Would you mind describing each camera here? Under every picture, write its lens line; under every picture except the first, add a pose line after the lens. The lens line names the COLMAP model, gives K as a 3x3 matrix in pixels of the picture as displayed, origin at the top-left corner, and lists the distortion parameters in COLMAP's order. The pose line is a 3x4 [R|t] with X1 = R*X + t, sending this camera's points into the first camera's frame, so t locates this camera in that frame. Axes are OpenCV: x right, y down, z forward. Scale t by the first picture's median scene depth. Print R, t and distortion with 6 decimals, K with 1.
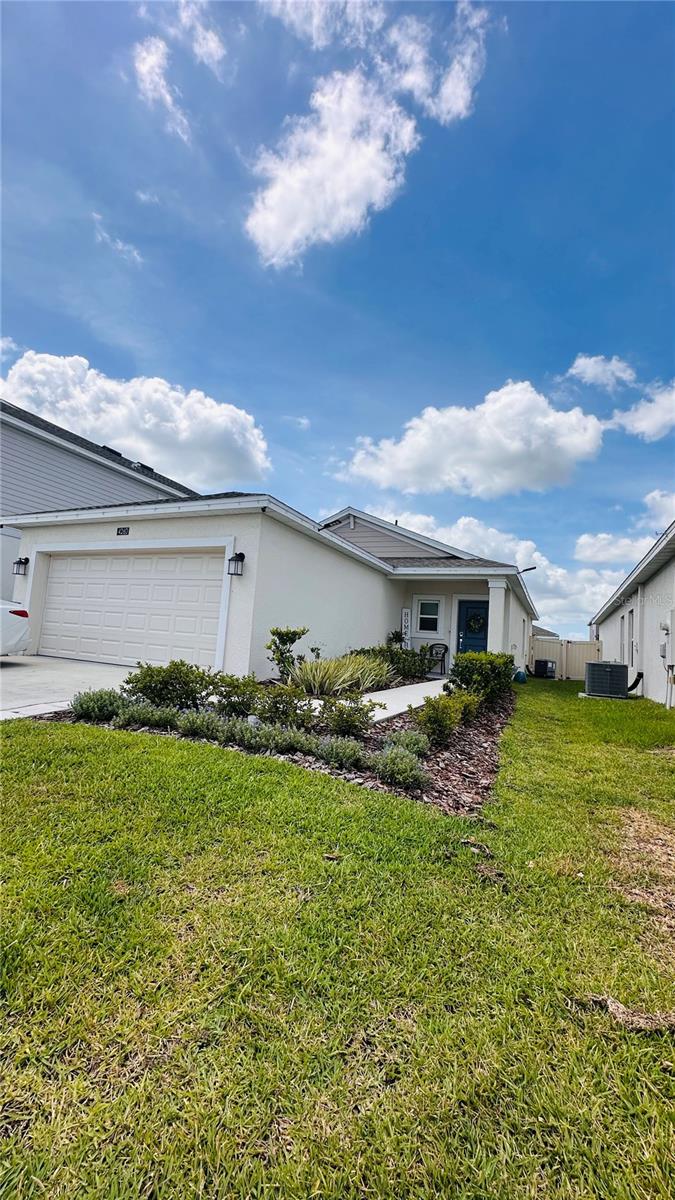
lens RADIAL K [[479.6, 0, 337.5], [0, 479.6, 600.0], [0, 0, 1]] dist [-0.001873, 0.000032]
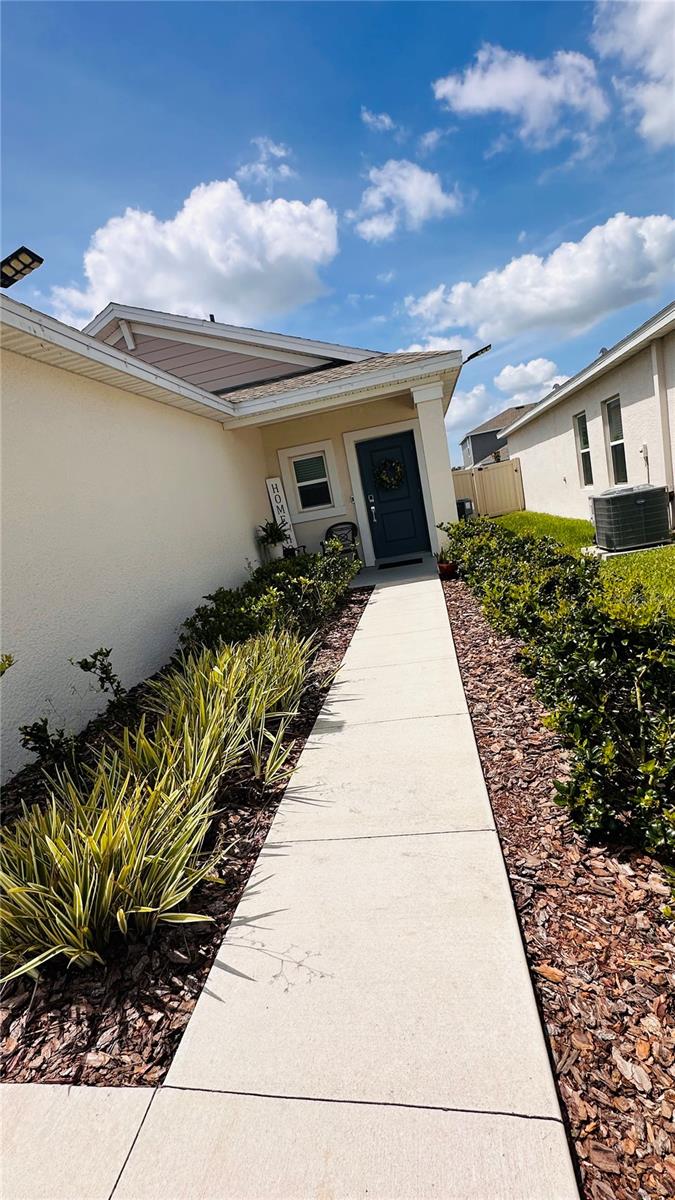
lens RADIAL K [[565.8, 0, 337.5], [0, 565.8, 600.0], [0, 0, 1]] dist [-0.000640, -0.000043]
pose [[0.932391, -0.281852, 0.226289, 0.024270], [0.218913, 0.938515, 0.266959, -0.007935], [-0.287619, -0.199372, 0.936764, 0.328867]]
